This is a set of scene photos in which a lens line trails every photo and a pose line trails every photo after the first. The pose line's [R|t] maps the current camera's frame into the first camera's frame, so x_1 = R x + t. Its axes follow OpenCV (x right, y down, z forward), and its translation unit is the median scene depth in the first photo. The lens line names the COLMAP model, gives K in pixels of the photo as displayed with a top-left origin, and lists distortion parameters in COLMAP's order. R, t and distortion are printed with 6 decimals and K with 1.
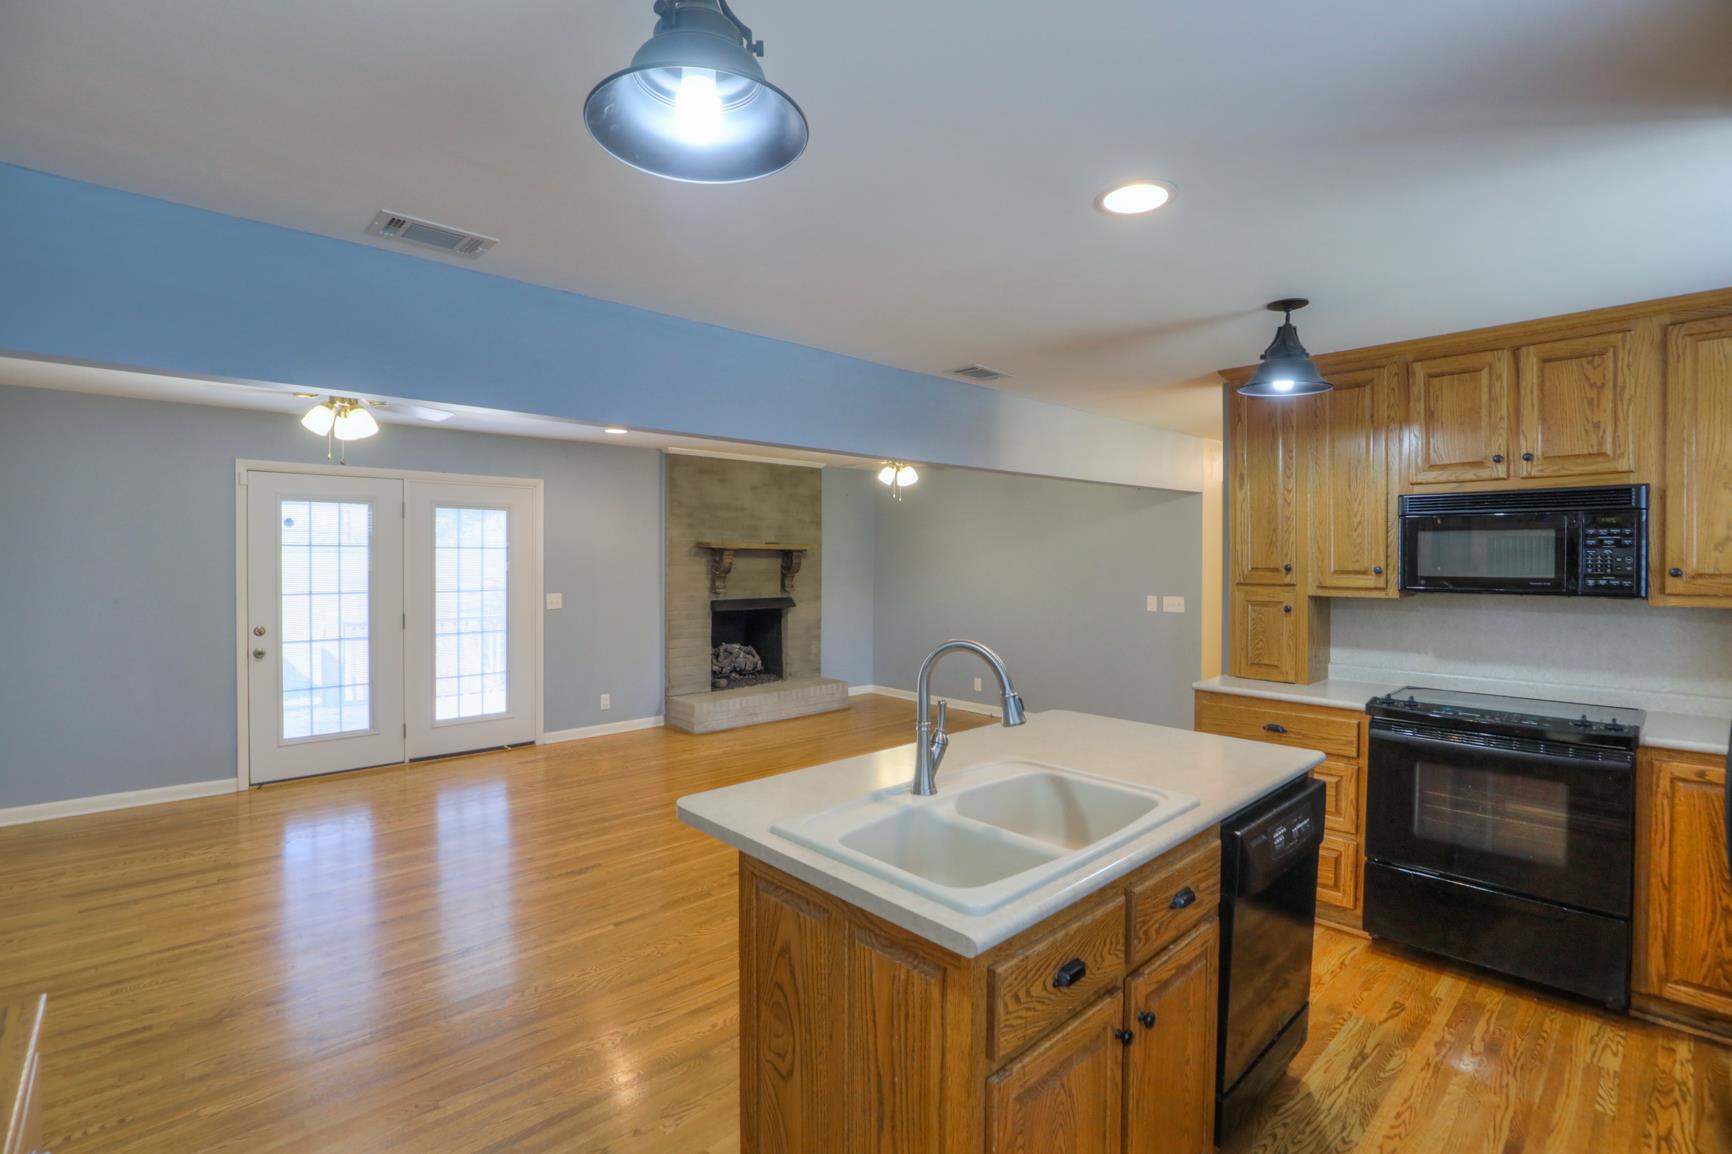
lens RADIAL K [[793.5, 0, 856.0], [0, 793.5, 566.1], [0, 0, 1]] dist [-0.036769, 0.006096]
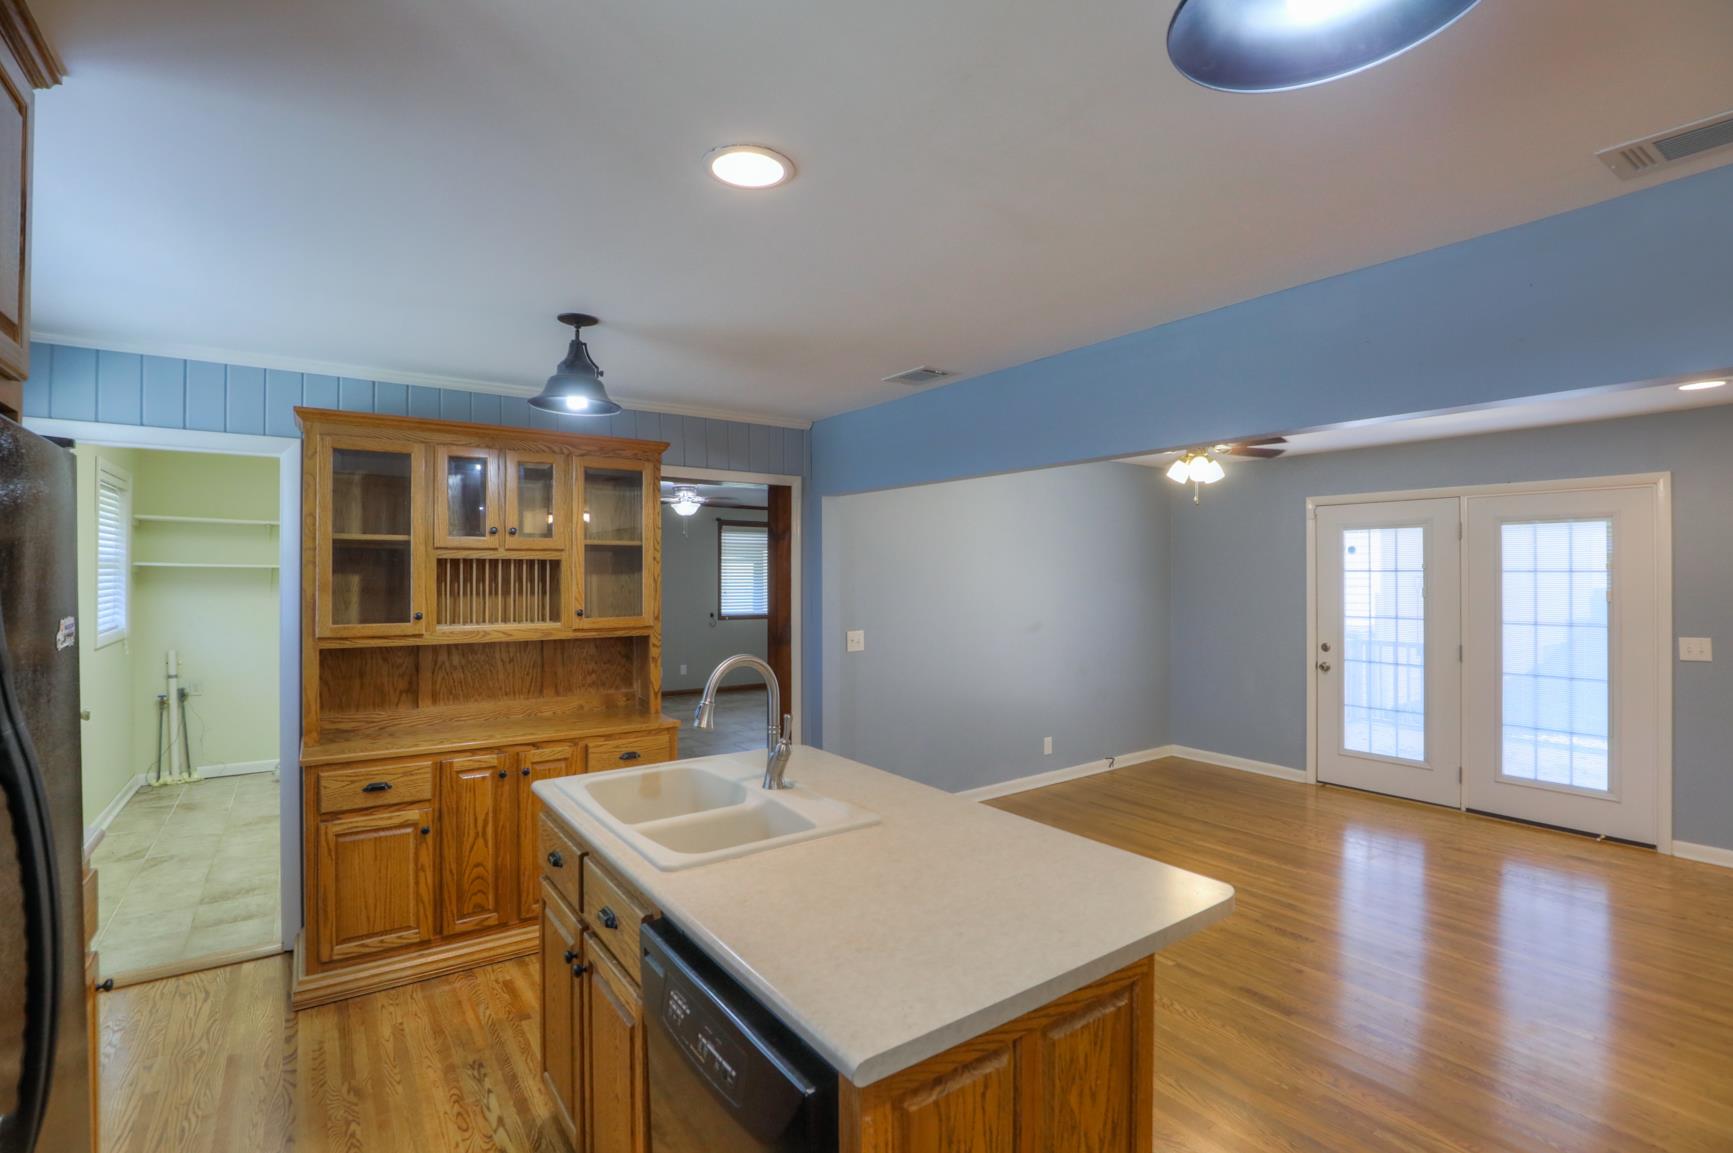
lens RADIAL K [[797.0, 0, 867.7], [0, 797.0, 571.3], [0, 0, 1]] dist [-0.038001, 0.005662]
pose [[-0.125430, -0.014252, -0.992000, 0.617270], [-0.019036, 0.999747, -0.011957, -0.000555], [0.991920, 0.017384, -0.125669, 0.660469]]
